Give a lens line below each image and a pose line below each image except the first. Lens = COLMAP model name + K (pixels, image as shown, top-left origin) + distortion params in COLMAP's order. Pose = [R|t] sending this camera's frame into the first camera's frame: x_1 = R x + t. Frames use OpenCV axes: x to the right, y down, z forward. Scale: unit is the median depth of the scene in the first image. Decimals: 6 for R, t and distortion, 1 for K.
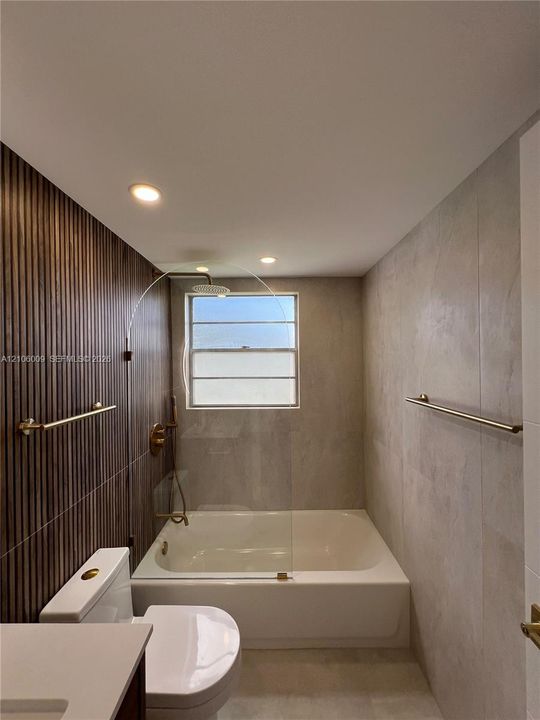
lens RADIAL K [[289.5, 0, 270.2], [0, 289.5, 359.6], [0, 0, 1]] dist [-0.004221, -0.000194]
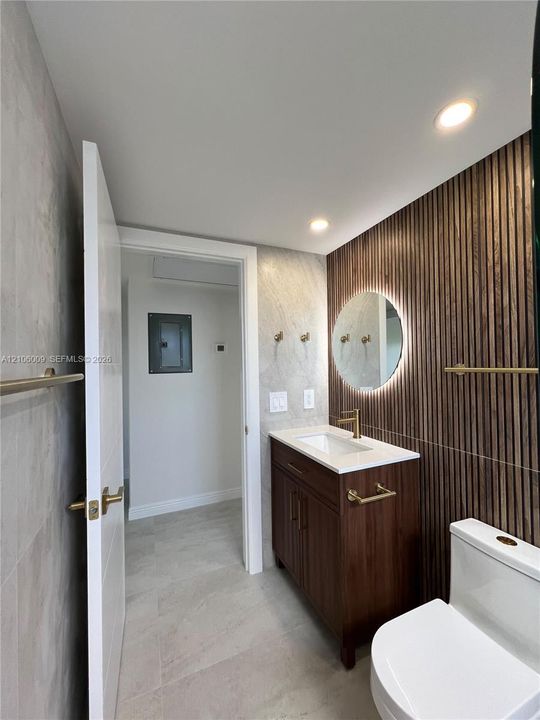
lens RADIAL K [[289.5, 0, 271.4], [0, 289.5, 362.1], [0, 0, 1]] dist [-0.004221, -0.000194]
pose [[-0.912047, 0.023950, -0.409386, 0.366251], [0.029508, 0.999538, -0.007264, 0.124678], [0.409023, -0.018705, -0.912332, 1.294108]]
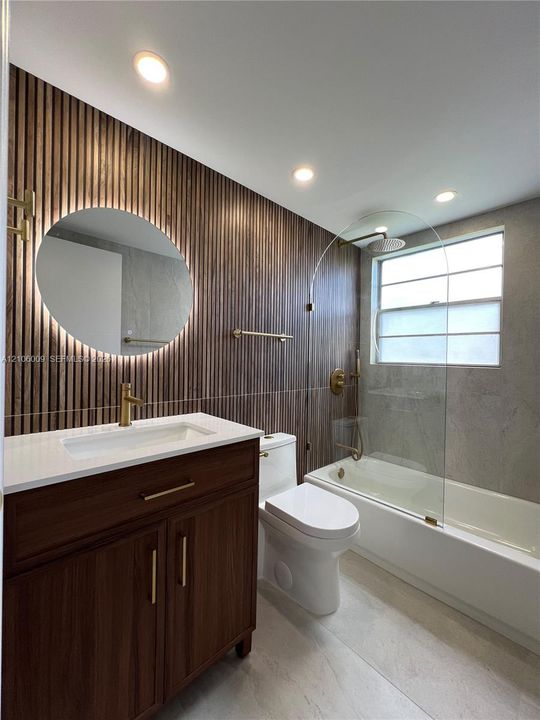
lens RADIAL K [[289.5, 0, 267.9], [0, 289.5, 360.2], [0, 0, 1]] dist [-0.004221, -0.000194]
pose [[0.687718, 0.031333, -0.725301, 0.410210], [-0.023524, 0.999505, 0.020875, 0.245055], [0.725597, 0.002706, 0.688115, -0.066617]]
